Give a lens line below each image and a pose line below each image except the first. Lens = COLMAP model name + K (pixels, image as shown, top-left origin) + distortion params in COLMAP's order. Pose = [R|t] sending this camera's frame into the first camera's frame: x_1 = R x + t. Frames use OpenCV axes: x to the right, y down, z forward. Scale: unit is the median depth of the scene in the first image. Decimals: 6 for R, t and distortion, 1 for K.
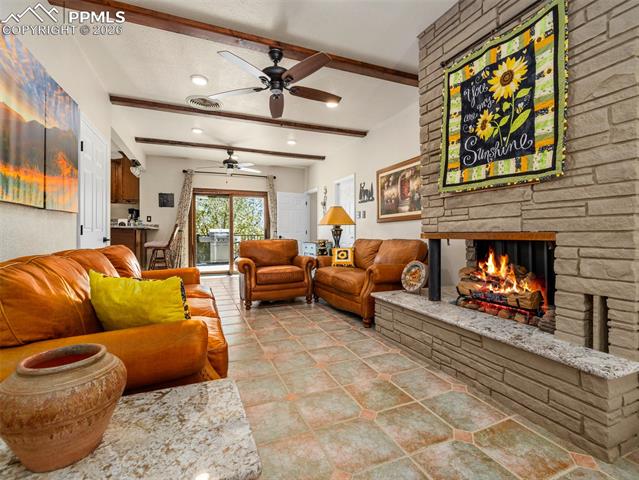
lens RADIAL K [[314.1, 0, 321.5], [0, 314.1, 235.4], [0, 0, 1]] dist [-0.000577, 0.000005]
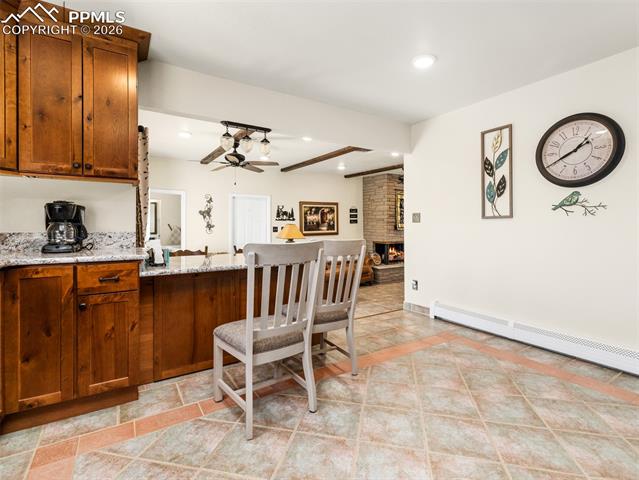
lens RADIAL K [[314.1, 0, 320.9], [0, 314.1, 234.5], [0, 0, 1]] dist [-0.000577, 0.000005]
pose [[-0.189337, -0.018704, 0.981734, -1.386738], [0.008656, 0.999748, 0.020717, -0.081331], [-0.981874, 0.012420, -0.189128, 1.246126]]
